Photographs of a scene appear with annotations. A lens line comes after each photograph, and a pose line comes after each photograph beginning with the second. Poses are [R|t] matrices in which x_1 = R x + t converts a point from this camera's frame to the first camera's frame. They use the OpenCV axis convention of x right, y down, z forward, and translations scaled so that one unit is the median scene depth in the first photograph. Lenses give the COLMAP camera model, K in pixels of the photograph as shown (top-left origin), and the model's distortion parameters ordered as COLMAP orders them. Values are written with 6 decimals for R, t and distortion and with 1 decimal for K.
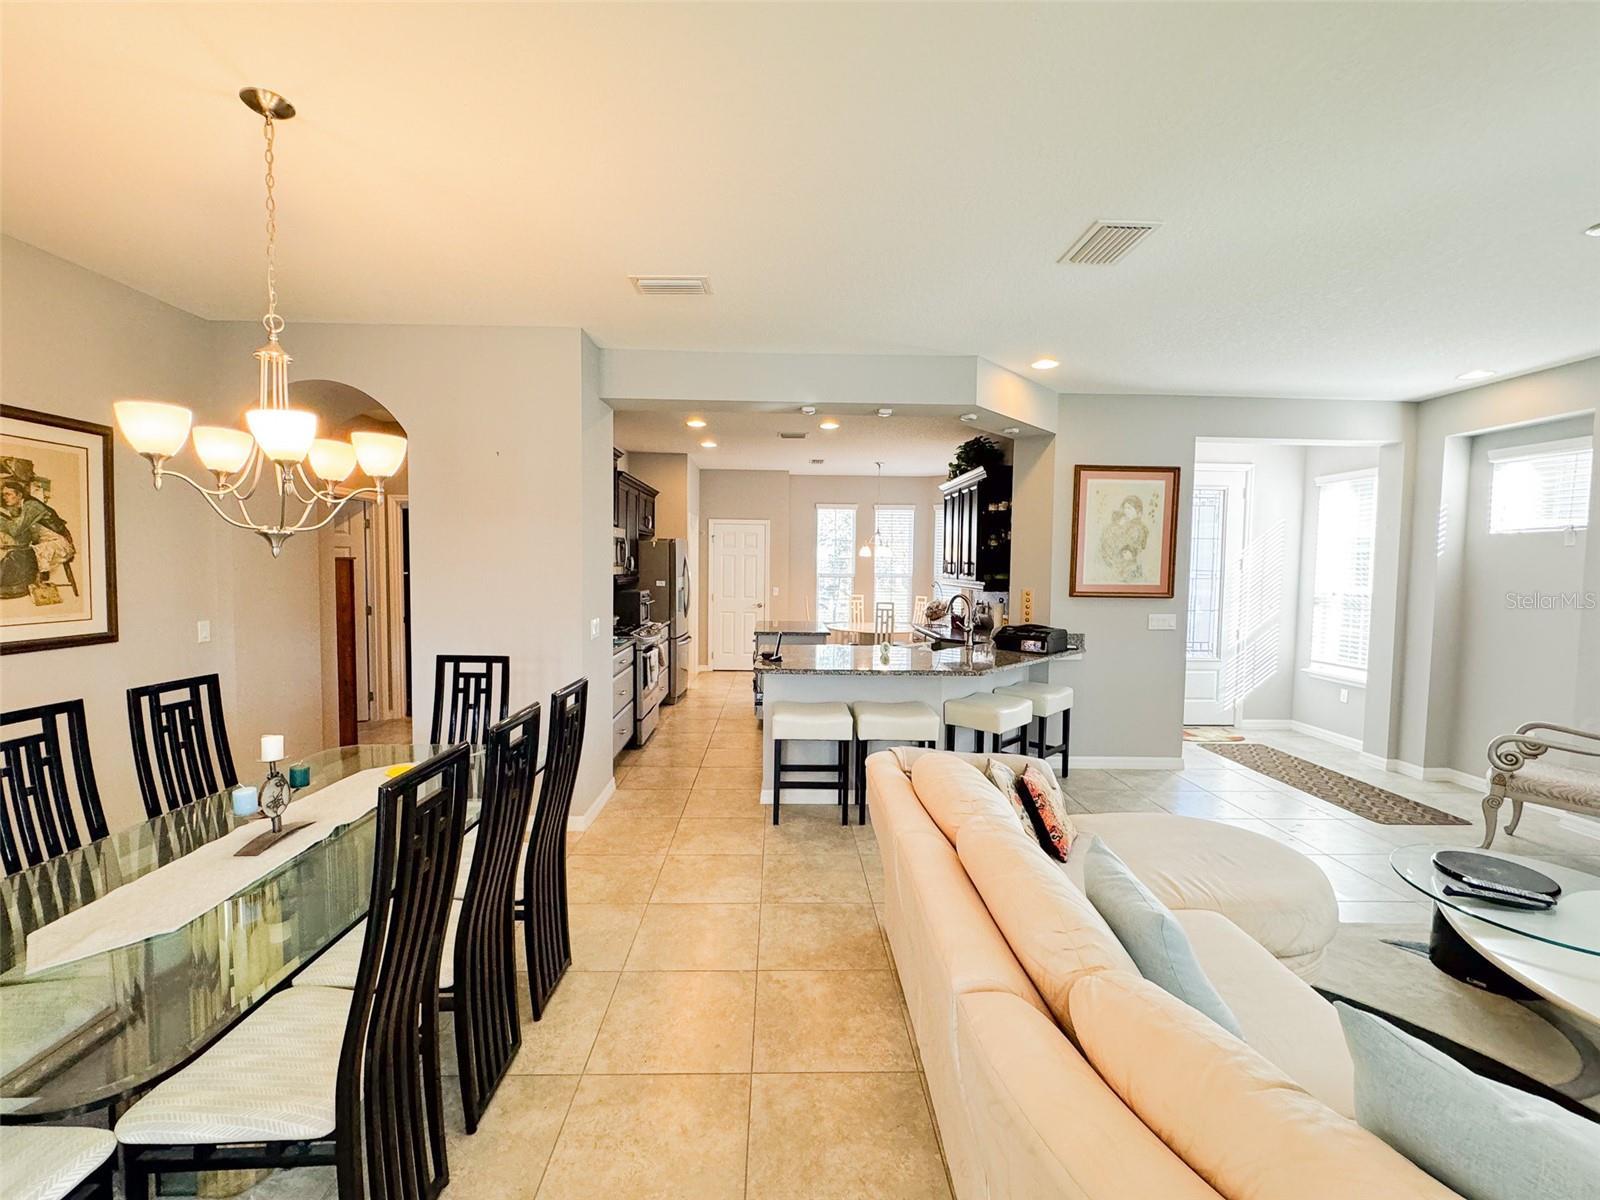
lens RADIAL K [[637.0, 0, 792.9], [0, 637.0, 600.7], [0, 0, 1]] dist [-0.004060, 0.001295]
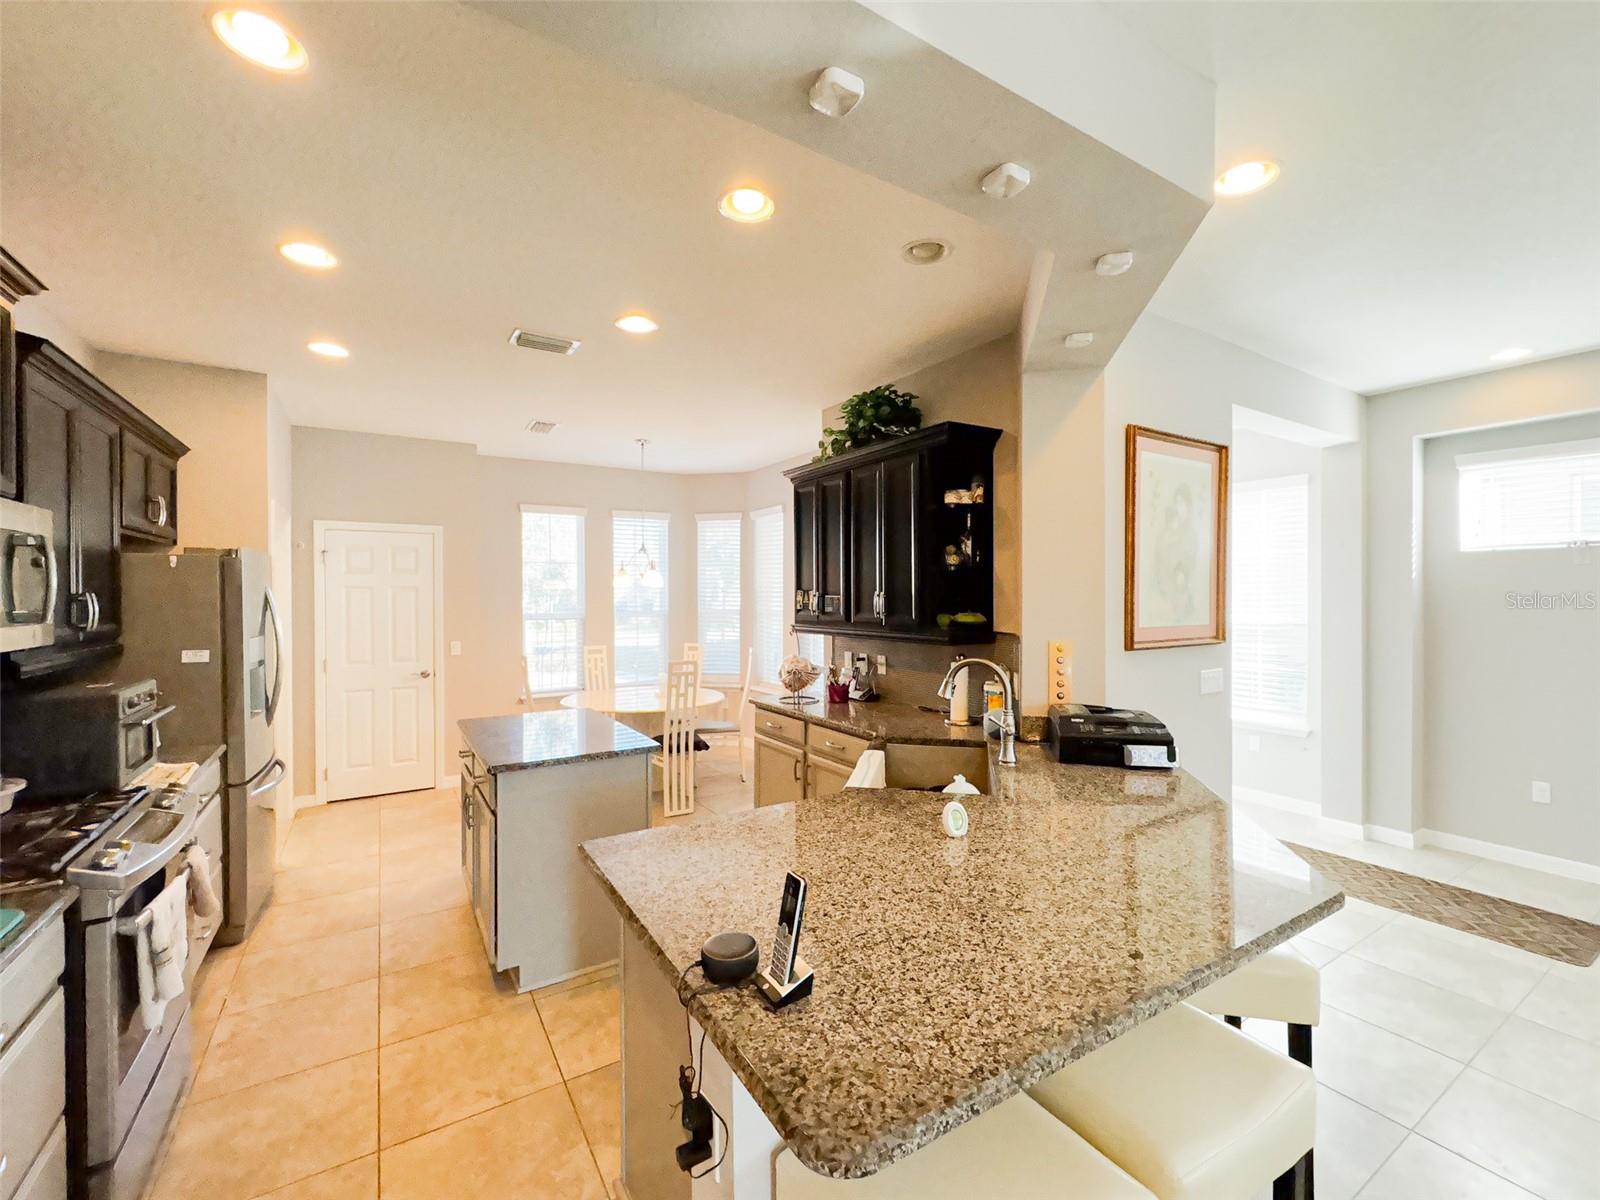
lens RADIAL K [[669.9, 0, 793.0], [0, 669.9, 598.0], [0, 0, 1]] dist [-0.003153, 0.001181]
pose [[0.865025, -0.019562, 0.501347, -0.129853], [0.045071, 0.998229, -0.038815, -0.044077], [-0.499700, 0.056172, 0.864375, 0.627625]]
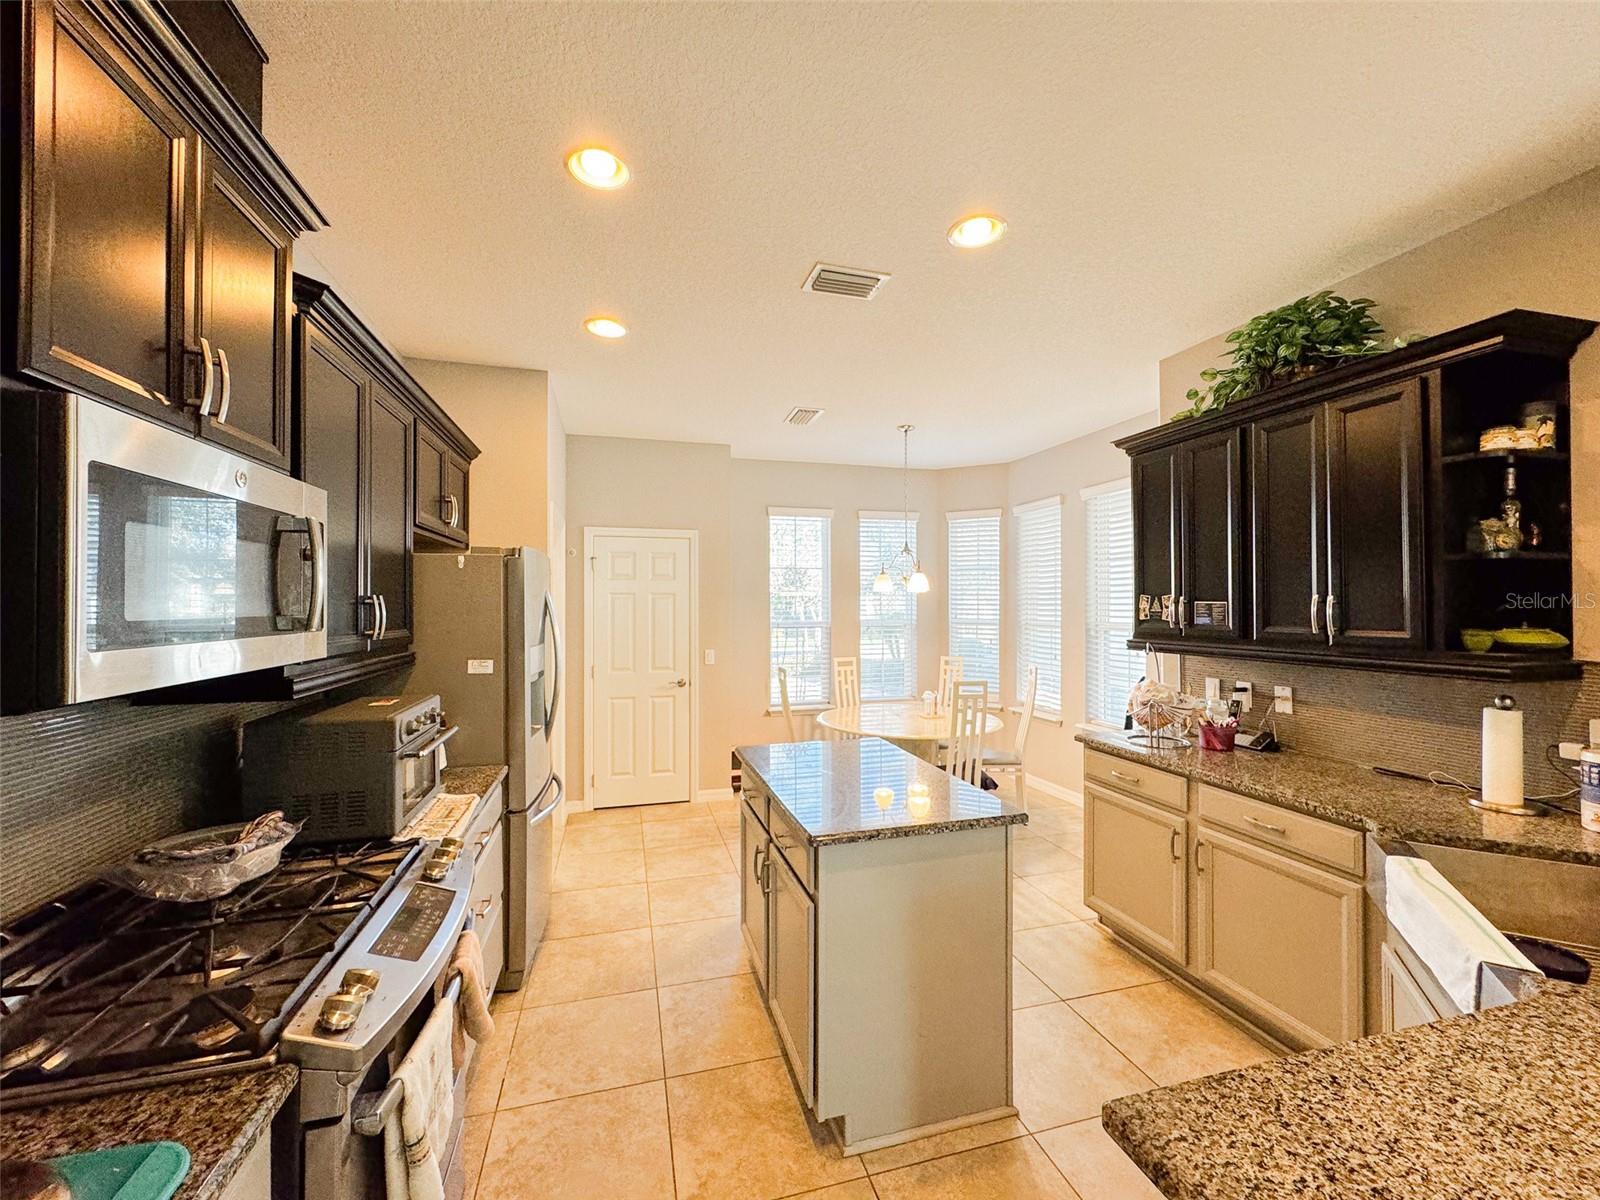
lens RADIAL K [[637.0, 0, 796.2], [0, 637.0, 598.1], [0, 0, 1]] dist [-0.004060, 0.001295]
pose [[0.971082, -0.013334, 0.238372, -0.168315], [0.029341, 0.997536, -0.063732, -0.054841], [-0.236935, 0.068883, 0.969080, 0.858948]]
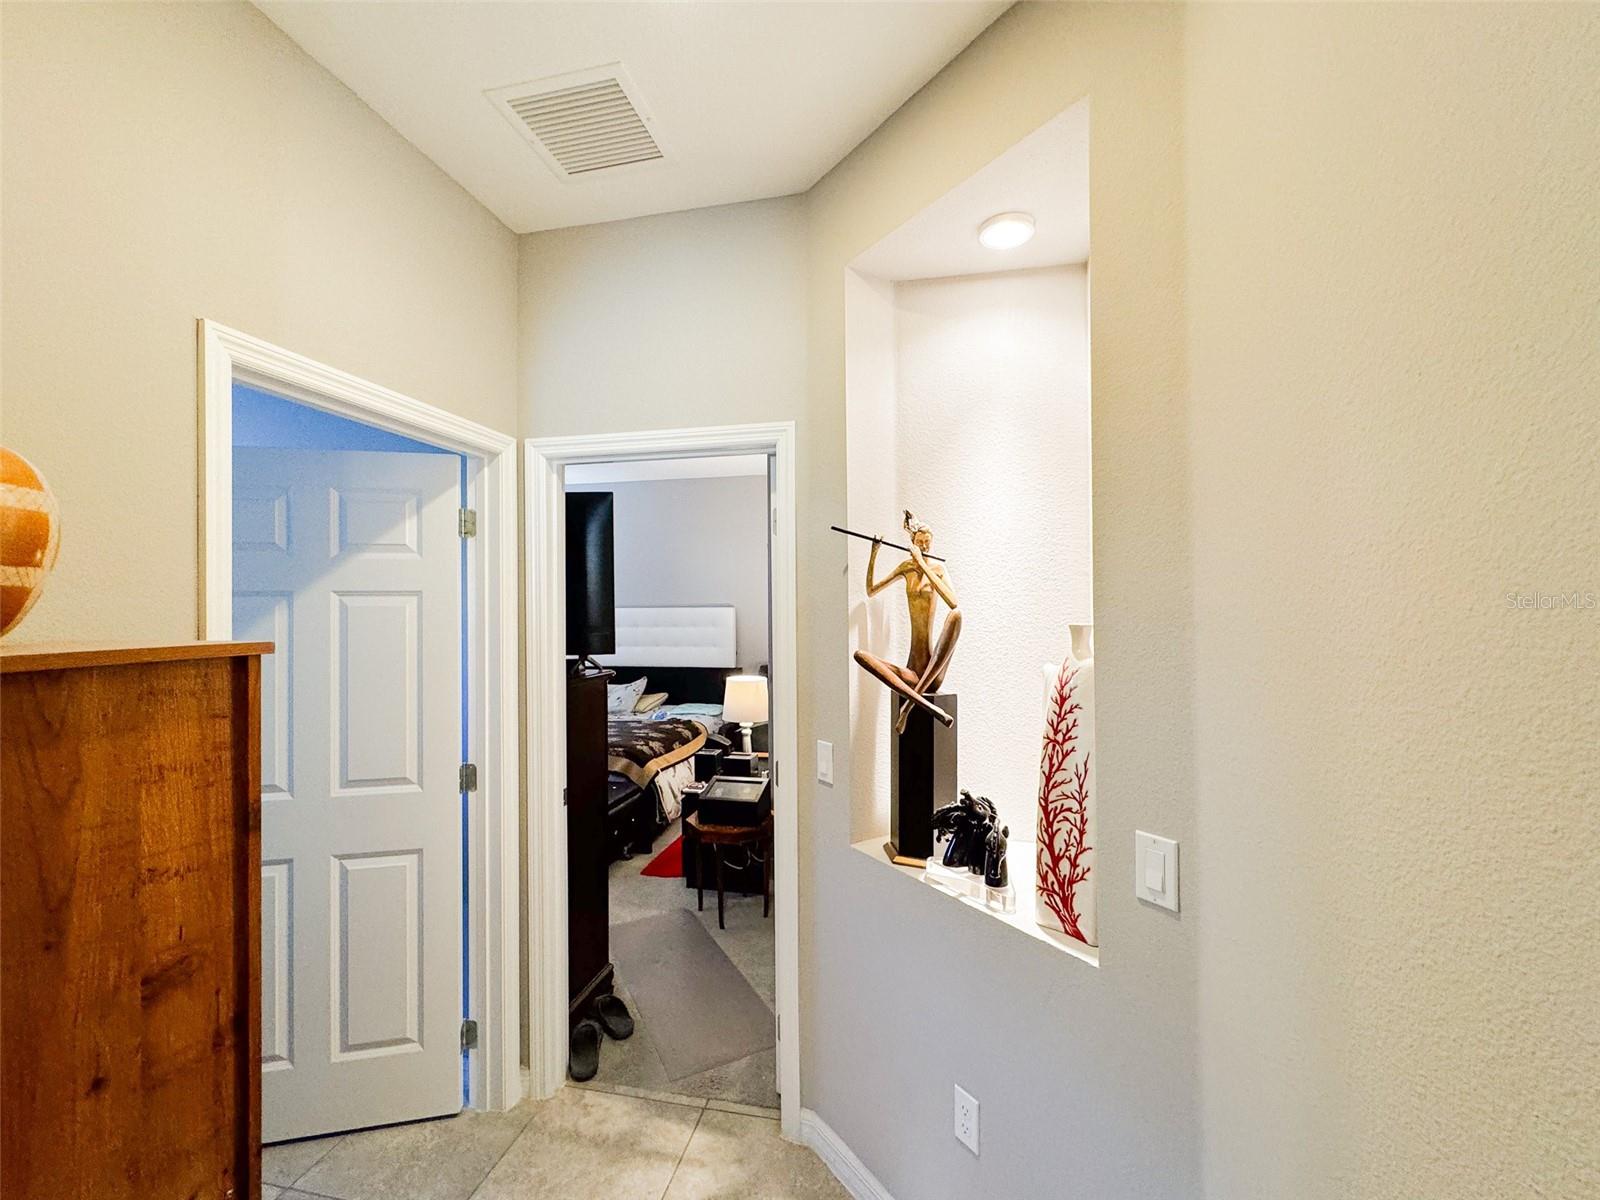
lens RADIAL K [[637.0, 0, 804.8], [0, 637.0, 604.8], [0, 0, 1]] dist [-0.004060, 0.001295]
pose [[0.969030, -0.021333, -0.246021, -0.520370], [0.006160, 0.998040, -0.062279, -0.069342], [0.246867, 0.058835, 0.967262, 0.906366]]
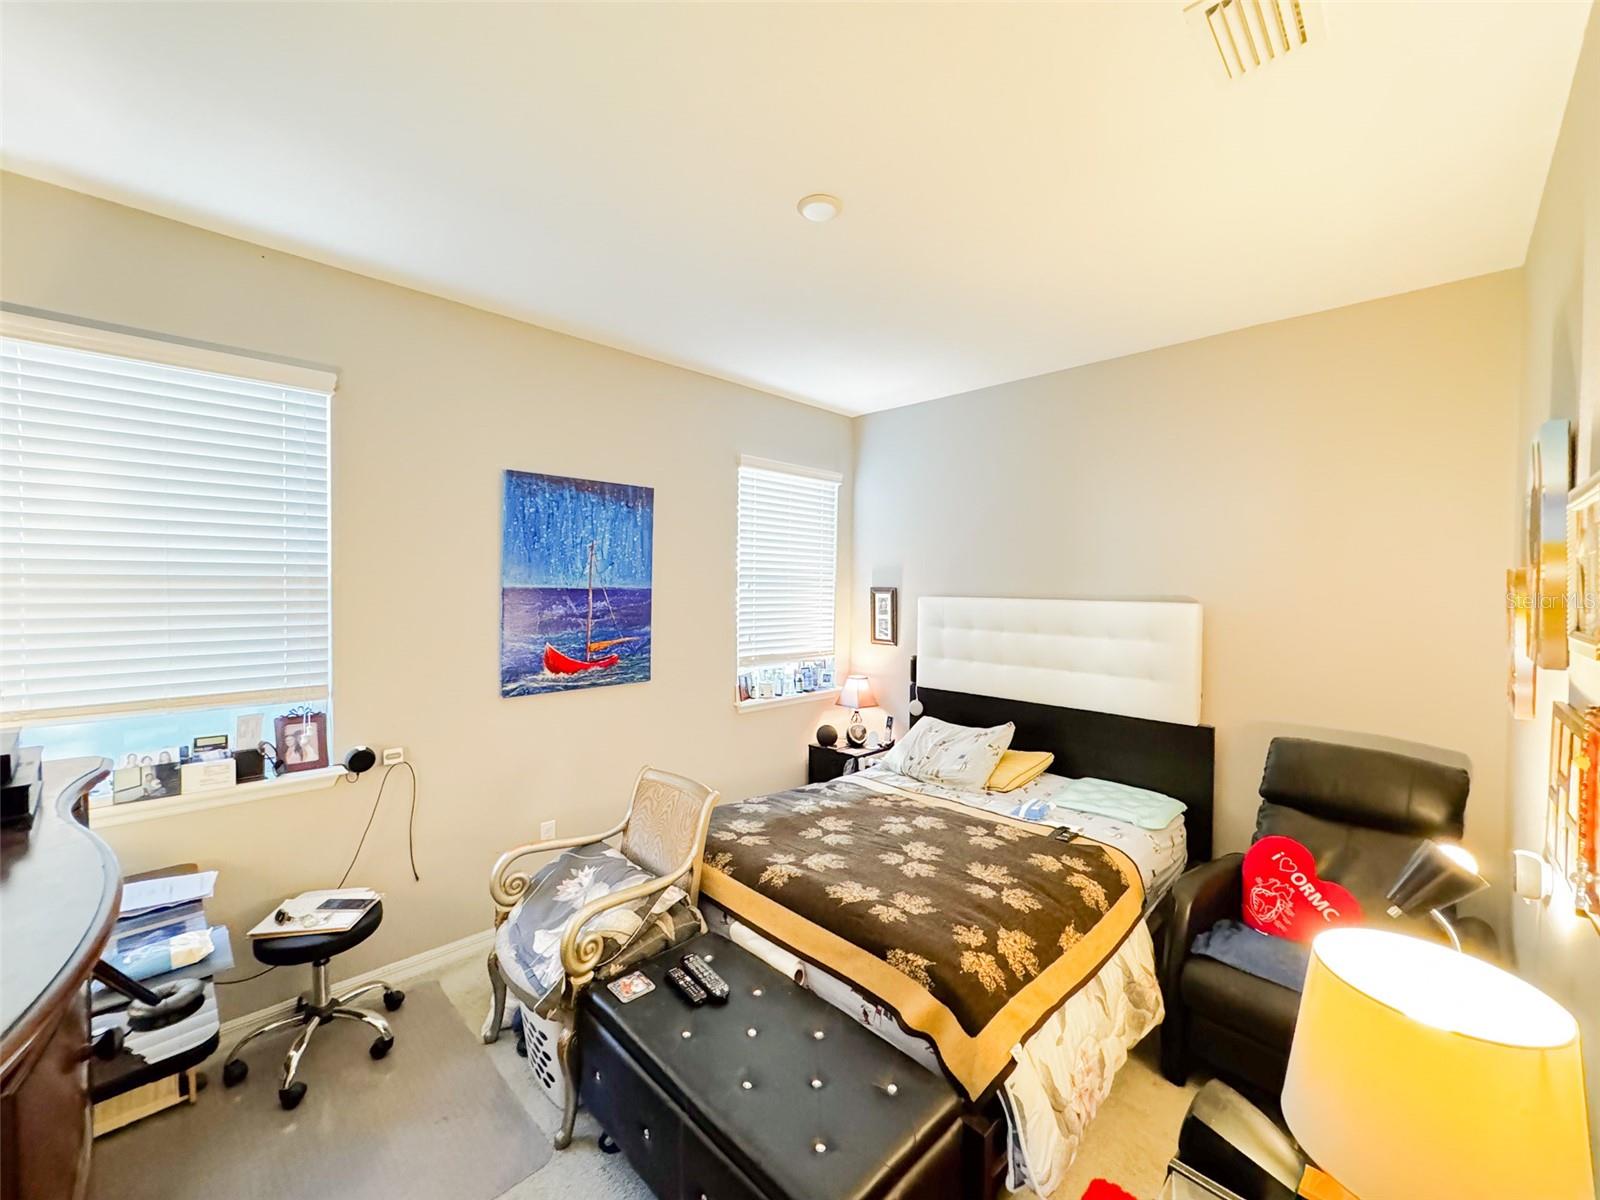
lens RADIAL K [[637.0, 0, 813.5], [0, 637.0, 599.7], [0, 0, 1]] dist [-0.004060, 0.001295]
pose [[0.674884, -0.006929, -0.737892, -0.767174], [-0.034643, 0.998556, -0.041062, -0.109542], [0.737111, 0.053275, 0.673669, 1.415090]]
